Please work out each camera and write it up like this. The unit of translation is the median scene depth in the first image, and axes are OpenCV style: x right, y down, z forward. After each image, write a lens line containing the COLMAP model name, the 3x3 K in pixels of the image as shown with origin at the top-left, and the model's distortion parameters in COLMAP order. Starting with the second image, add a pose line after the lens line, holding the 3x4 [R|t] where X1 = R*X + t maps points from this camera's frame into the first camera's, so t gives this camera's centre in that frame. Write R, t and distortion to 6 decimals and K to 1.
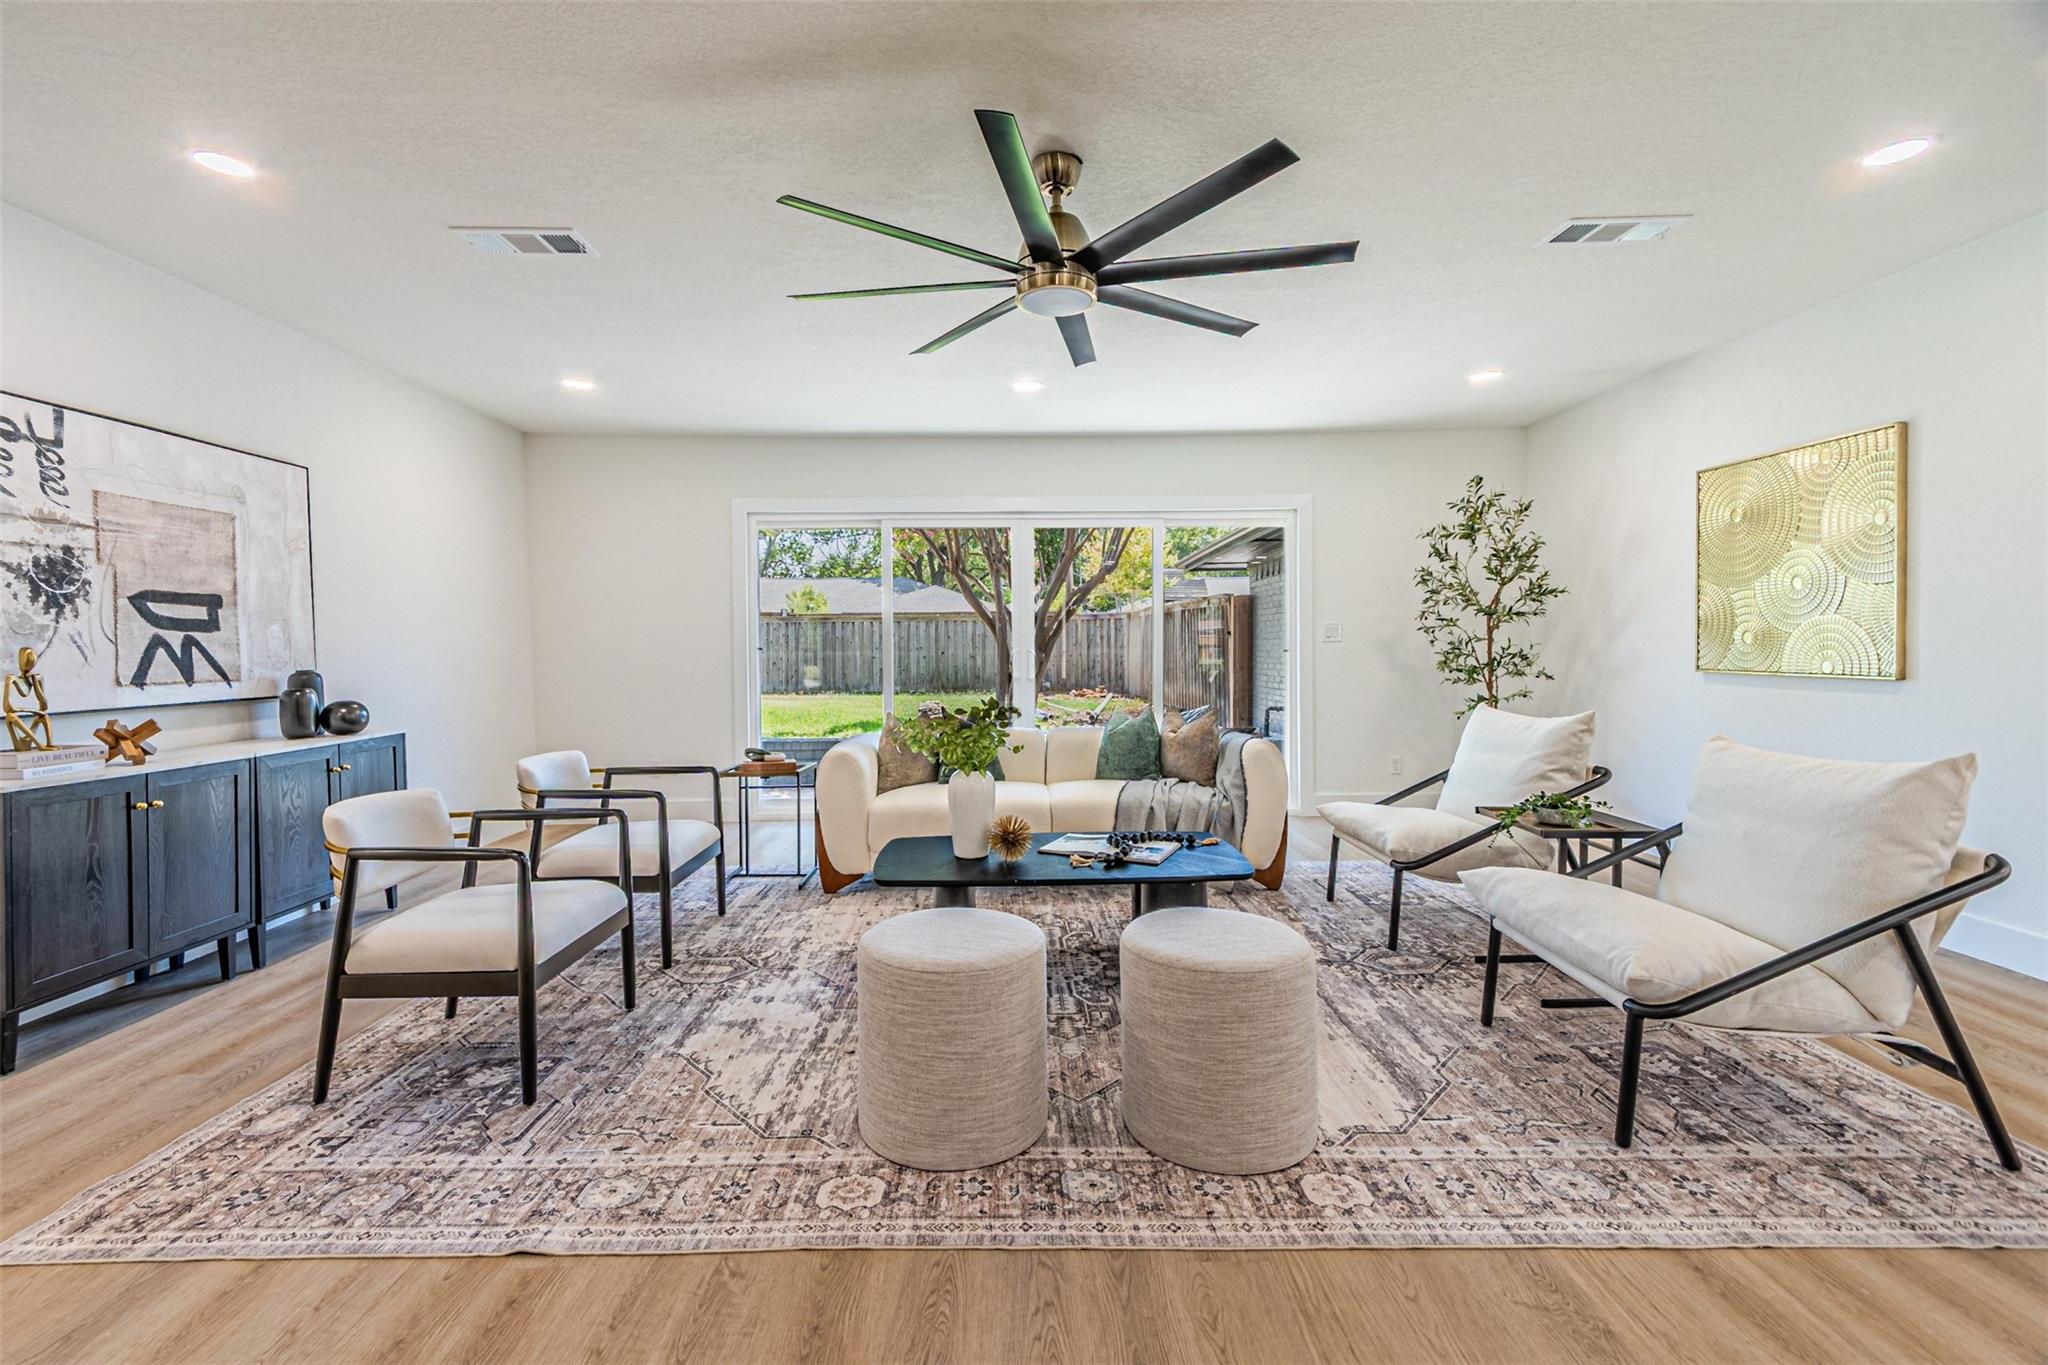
lens RADIAL K [[902.2, 0, 1010.8], [0, 902.2, 654.3], [0, 0, 1]] dist [-0.004020, -0.000578]
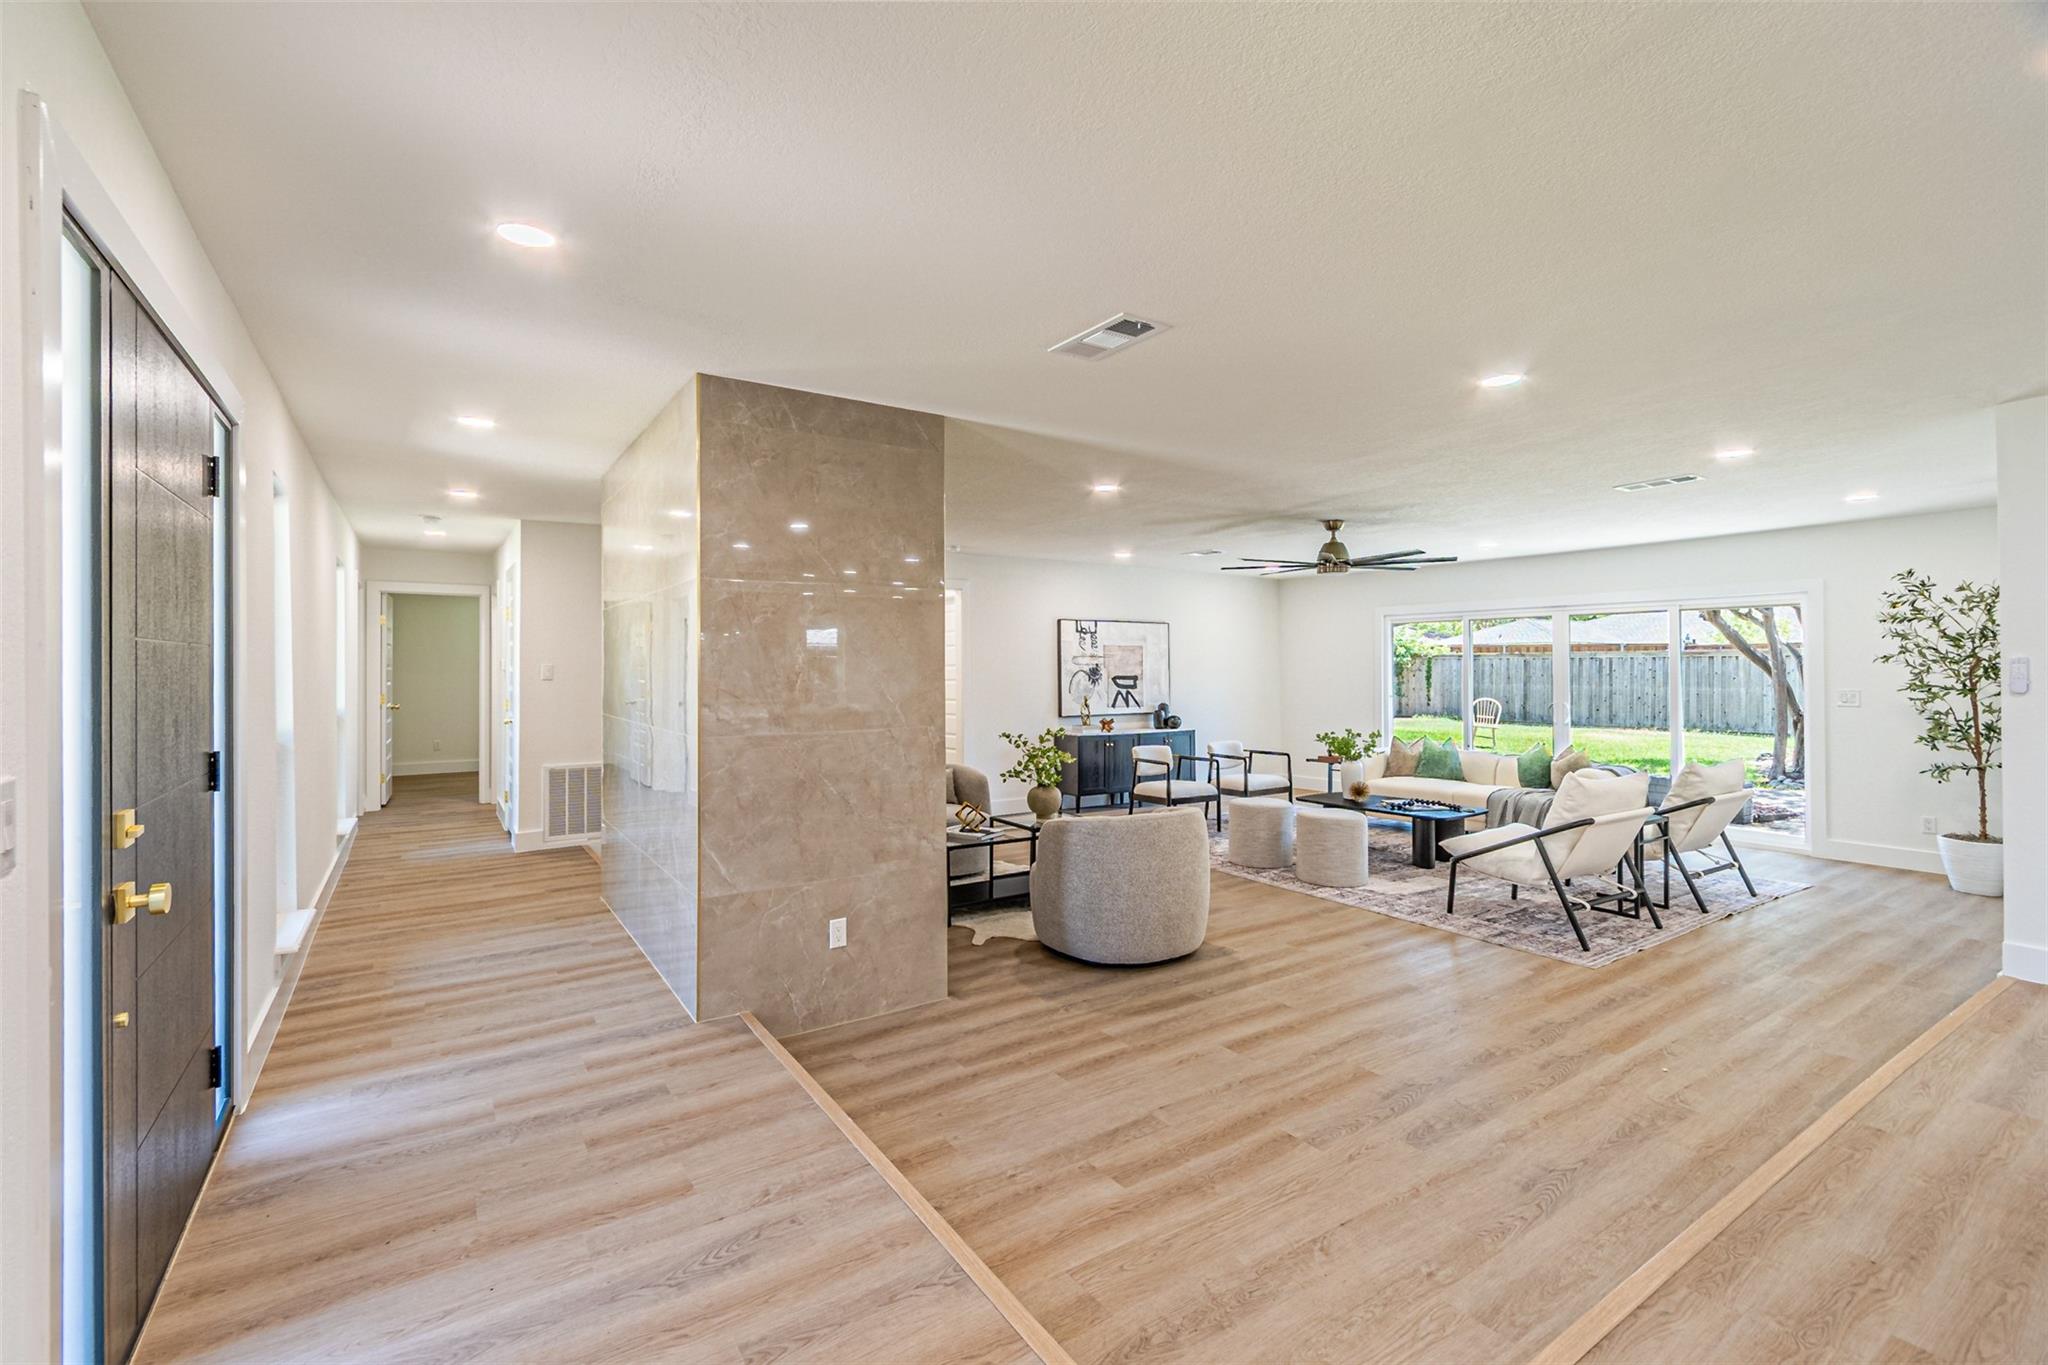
lens RADIAL K [[902.2, 0, 1023.0], [0, 902.2, 672.7], [0, 0, 1]] dist [-0.004020, -0.000578]
pose [[0.563915, 0.011629, -0.825751, 1.312050], [-0.015106, 0.999879, 0.003765, -0.084364], [0.825695, 0.010351, 0.564022, -0.933537]]
